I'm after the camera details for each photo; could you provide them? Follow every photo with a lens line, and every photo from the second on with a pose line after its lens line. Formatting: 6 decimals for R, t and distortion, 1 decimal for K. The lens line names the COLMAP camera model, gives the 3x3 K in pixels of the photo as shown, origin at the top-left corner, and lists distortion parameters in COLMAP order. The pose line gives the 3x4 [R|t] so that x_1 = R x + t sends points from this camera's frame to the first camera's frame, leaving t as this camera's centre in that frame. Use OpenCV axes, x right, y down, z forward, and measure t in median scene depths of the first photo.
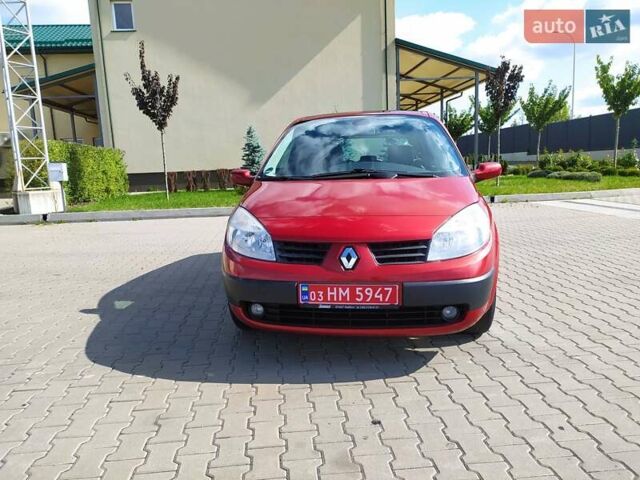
lens RADIAL K [[483.4, 0, 320.0], [0, 483.4, 240.0], [0, 0, 1]] dist [0.087778, -0.099415]
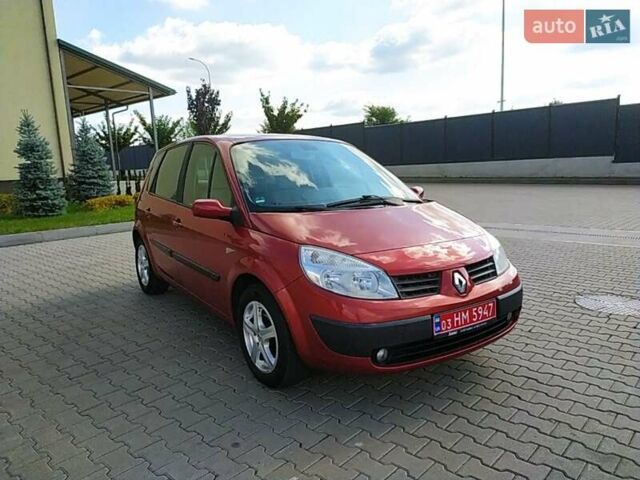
lens RADIAL K [[478.6, 0, 323.8], [0, 478.6, 233.8], [0, 0, 1]] dist [0.084937, -0.092929]
pose [[0.738028, -0.083773, 0.669549, -0.706703], [0.109171, 0.994015, 0.004033, -0.087210], [-0.665880, 0.070119, 0.742757, 0.334764]]
